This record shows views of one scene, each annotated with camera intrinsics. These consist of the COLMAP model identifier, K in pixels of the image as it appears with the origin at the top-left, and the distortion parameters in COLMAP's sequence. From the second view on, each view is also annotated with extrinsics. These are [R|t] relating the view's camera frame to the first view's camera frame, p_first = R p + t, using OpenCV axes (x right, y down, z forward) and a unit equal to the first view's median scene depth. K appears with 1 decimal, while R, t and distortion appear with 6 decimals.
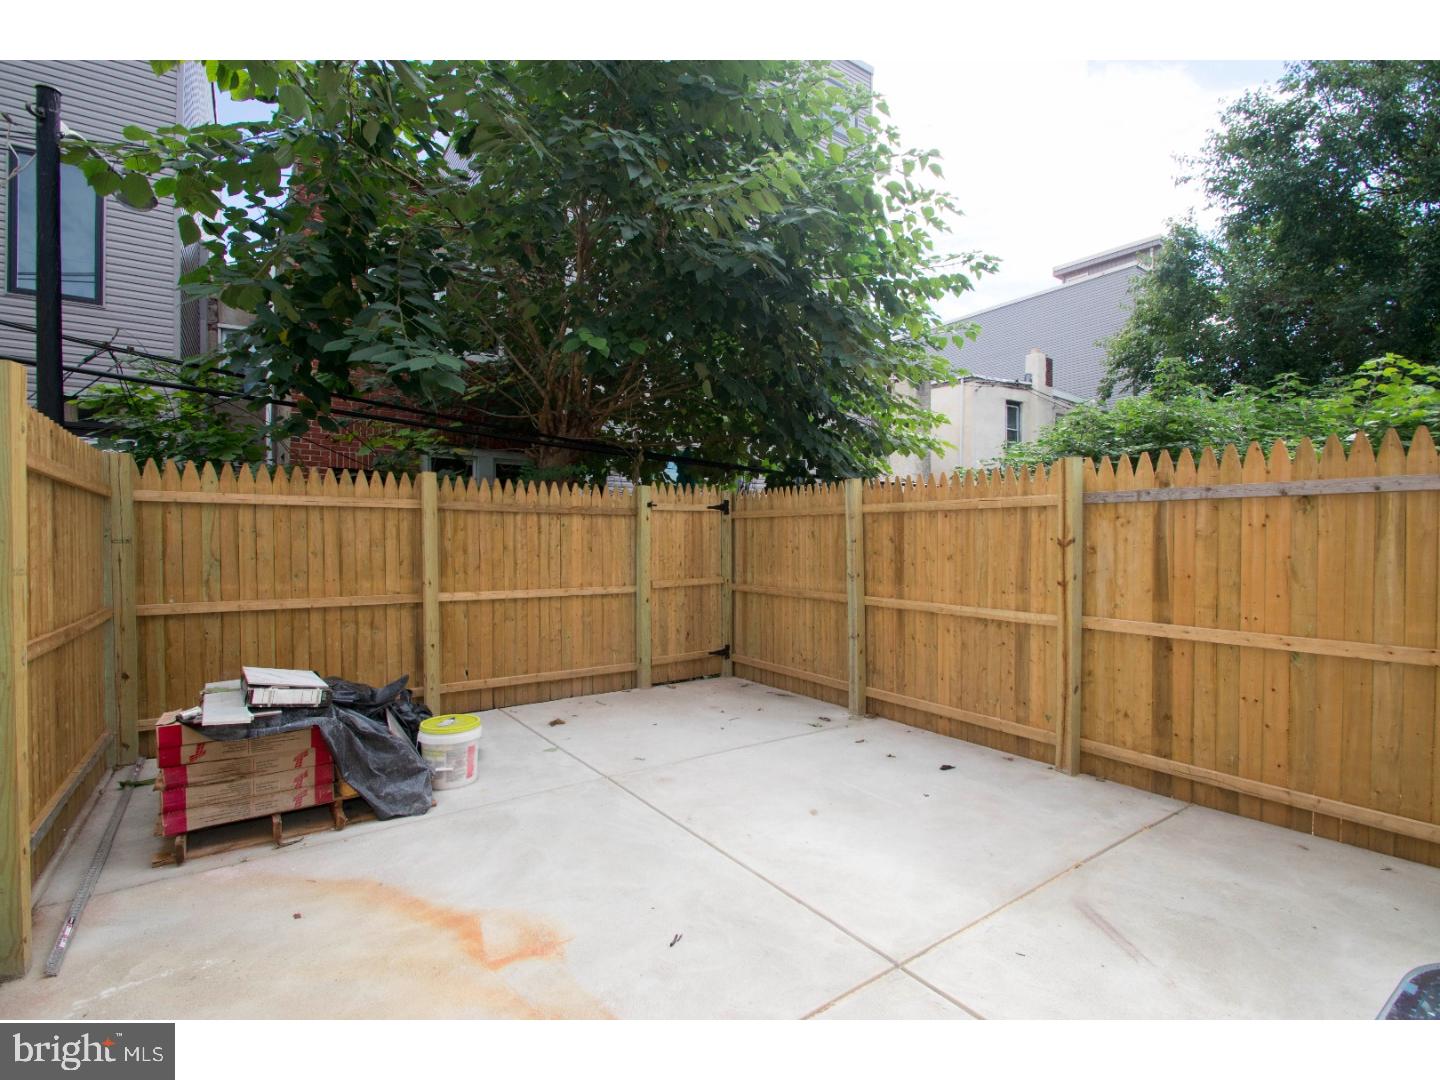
lens RADIAL K [[672.5, 0, 715.1], [0, 672.5, 549.3], [0, 0, 1]] dist [0.000774, -0.014506]
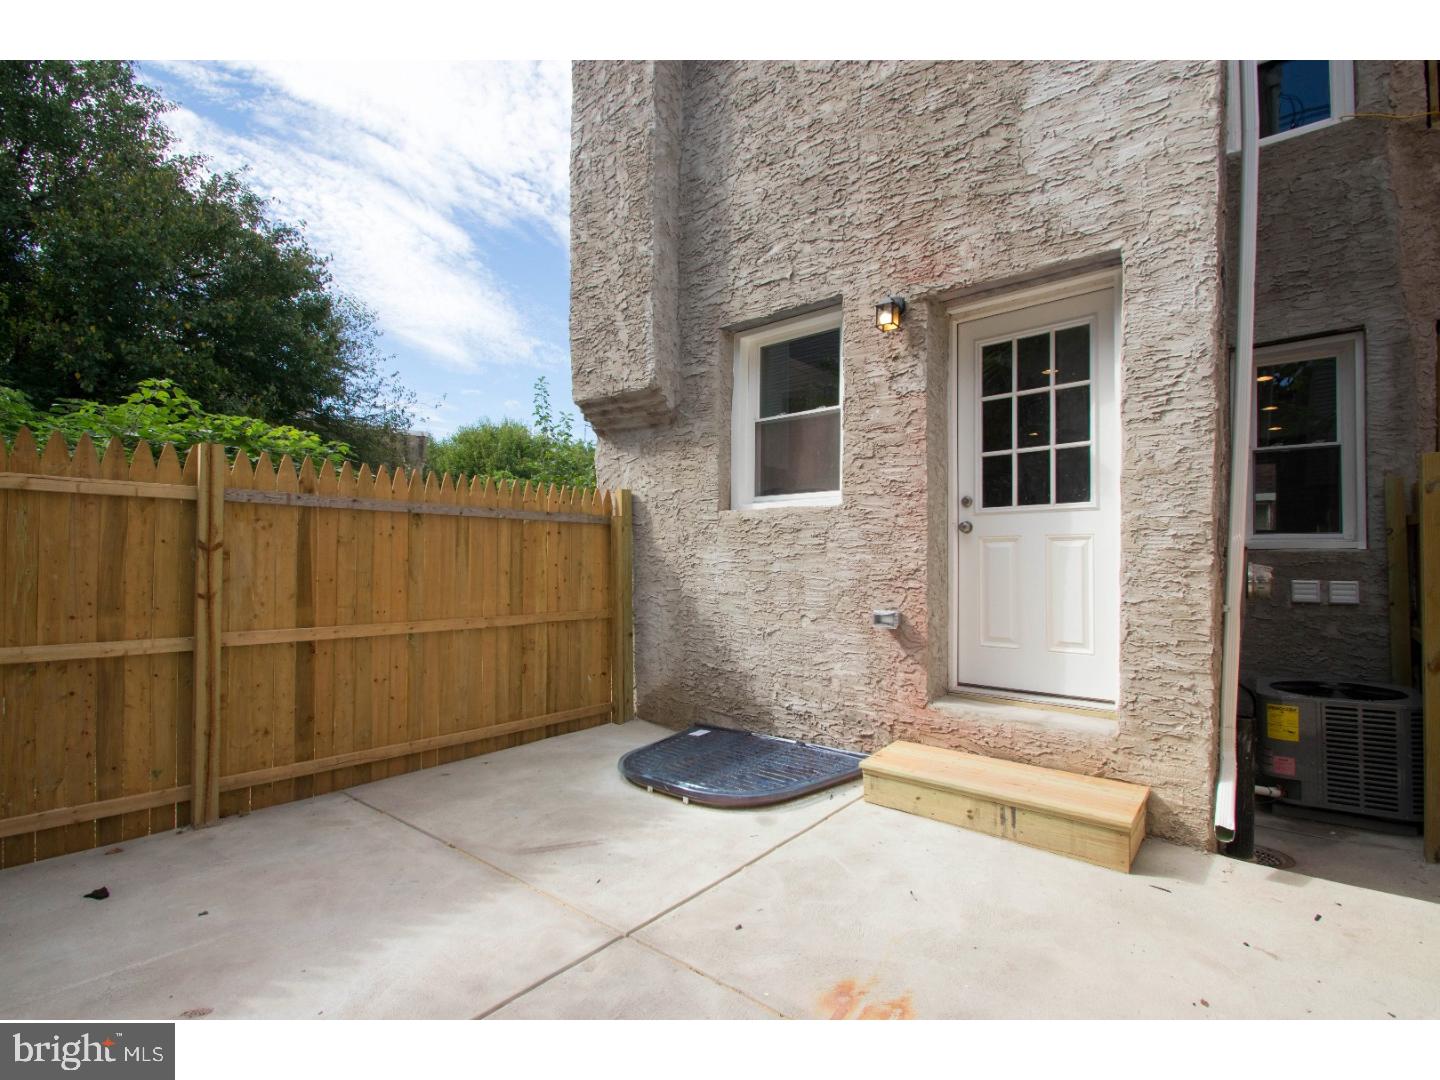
lens RADIAL K [[672.5, 0, 715.1], [0, 672.5, 549.3], [0, 0, 1]] dist [0.000774, -0.014506]
pose [[-0.264384, 0.013185, 0.964327, -0.475923], [0.006417, 0.999908, -0.011912, 0.008584], [-0.964396, 0.003039, -0.264444, 0.675791]]
